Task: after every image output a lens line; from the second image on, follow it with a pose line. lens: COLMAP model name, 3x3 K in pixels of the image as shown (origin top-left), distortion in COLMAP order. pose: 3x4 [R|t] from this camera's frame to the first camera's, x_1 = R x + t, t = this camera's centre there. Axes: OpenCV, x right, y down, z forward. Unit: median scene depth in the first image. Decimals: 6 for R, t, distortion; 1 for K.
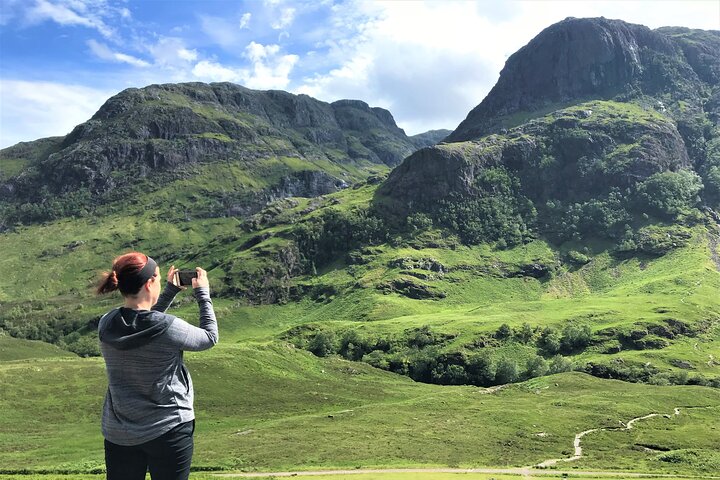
lens RADIAL K [[576.2, 0, 358.2], [0, 576.2, 279.0], [0, 0, 1]] dist [0.002991, -0.007934]
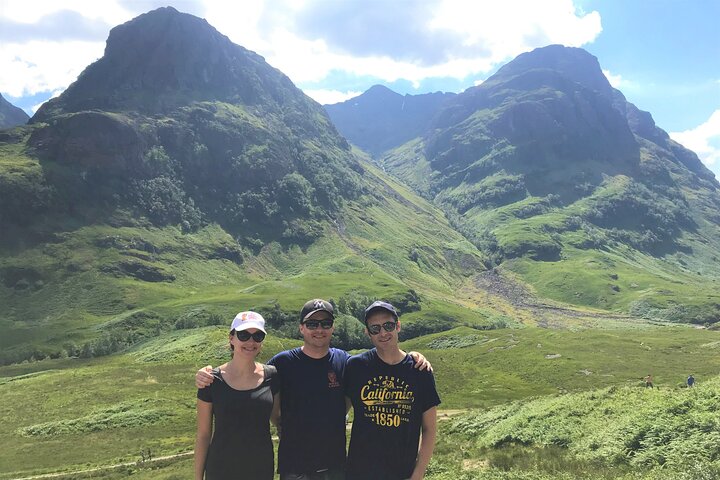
lens RADIAL K [[576.2, 0, 358.2], [0, 576.2, 279.0], [0, 0, 1]] dist [0.002991, -0.007934]
pose [[0.619149, -0.018923, 0.785045, -0.379012], [-0.001954, 0.999669, 0.025637, 0.005198], [-0.785271, -0.017407, 0.618908, 0.146011]]
